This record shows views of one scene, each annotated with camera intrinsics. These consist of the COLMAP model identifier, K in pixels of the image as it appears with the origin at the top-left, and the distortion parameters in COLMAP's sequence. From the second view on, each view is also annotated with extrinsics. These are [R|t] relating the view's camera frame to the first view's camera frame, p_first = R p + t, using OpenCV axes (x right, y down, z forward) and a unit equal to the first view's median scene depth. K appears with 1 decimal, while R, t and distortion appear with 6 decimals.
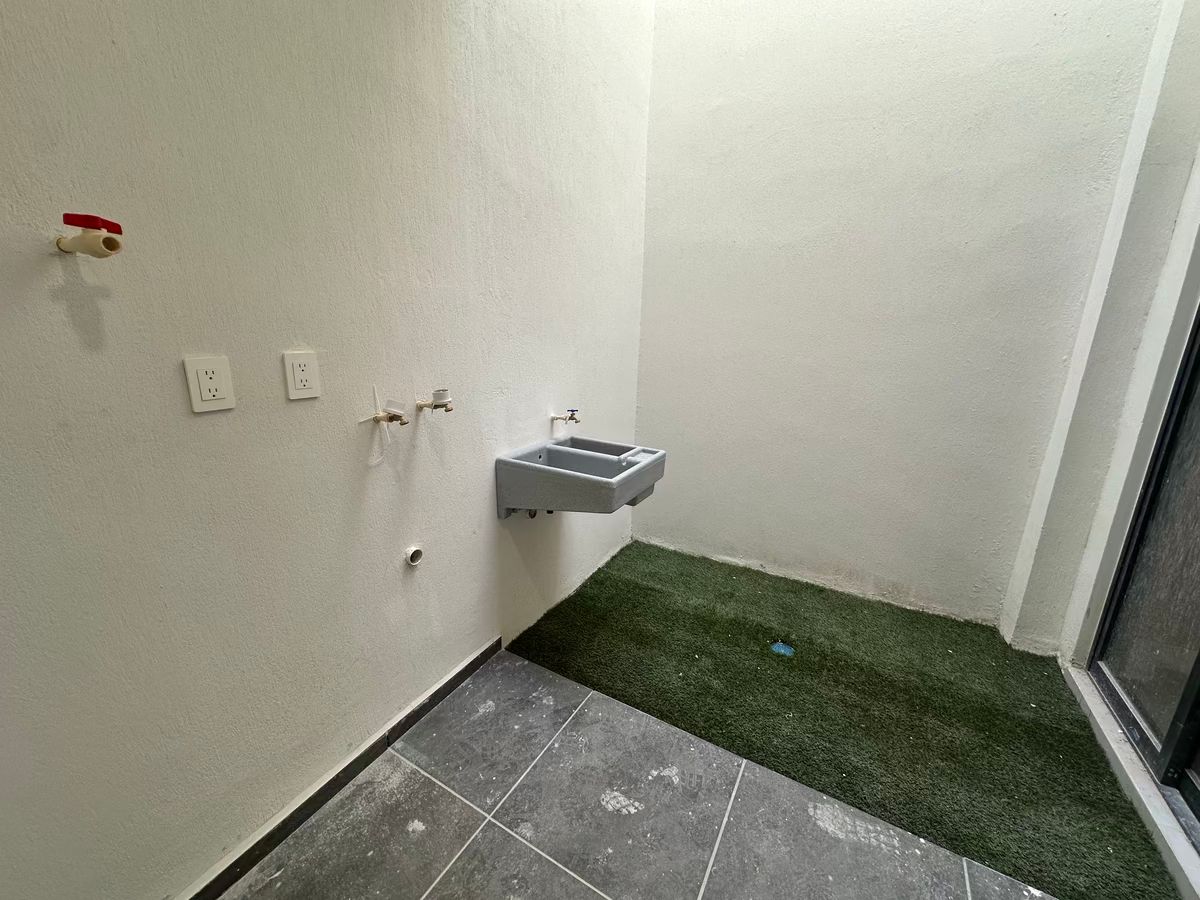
lens RADIAL K [[477.1, 0, 596.8], [0, 477.1, 447.5], [0, 0, 1]] dist [-0.002414, 0.000299]
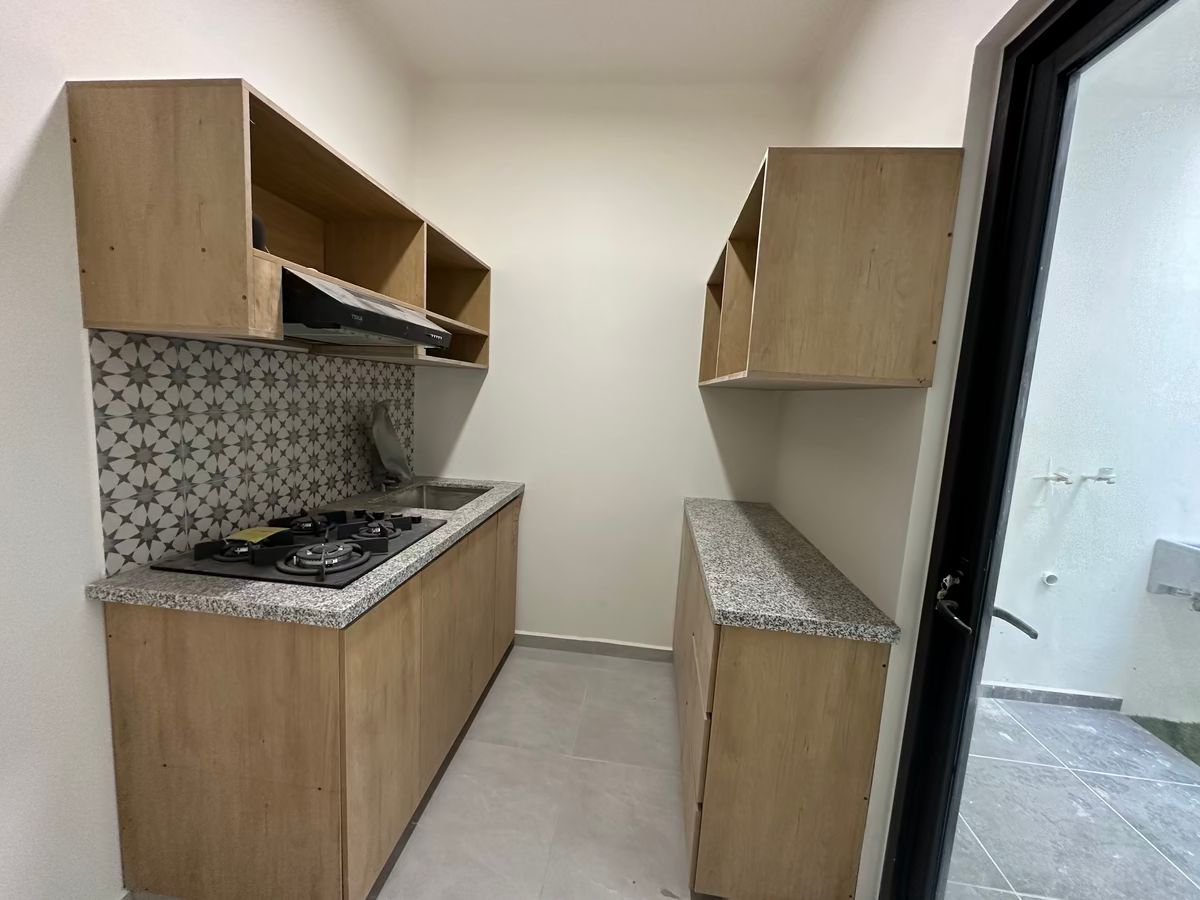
lens RADIAL K [[477.1, 0, 596.8], [0, 477.1, 447.5], [0, 0, 1]] dist [-0.002414, 0.000299]
pose [[0.393931, 0.116381, -0.911742, 0.348656], [-0.272470, 0.962151, 0.005091, 0.218490], [0.877826, 0.246417, 0.410732, -0.904094]]
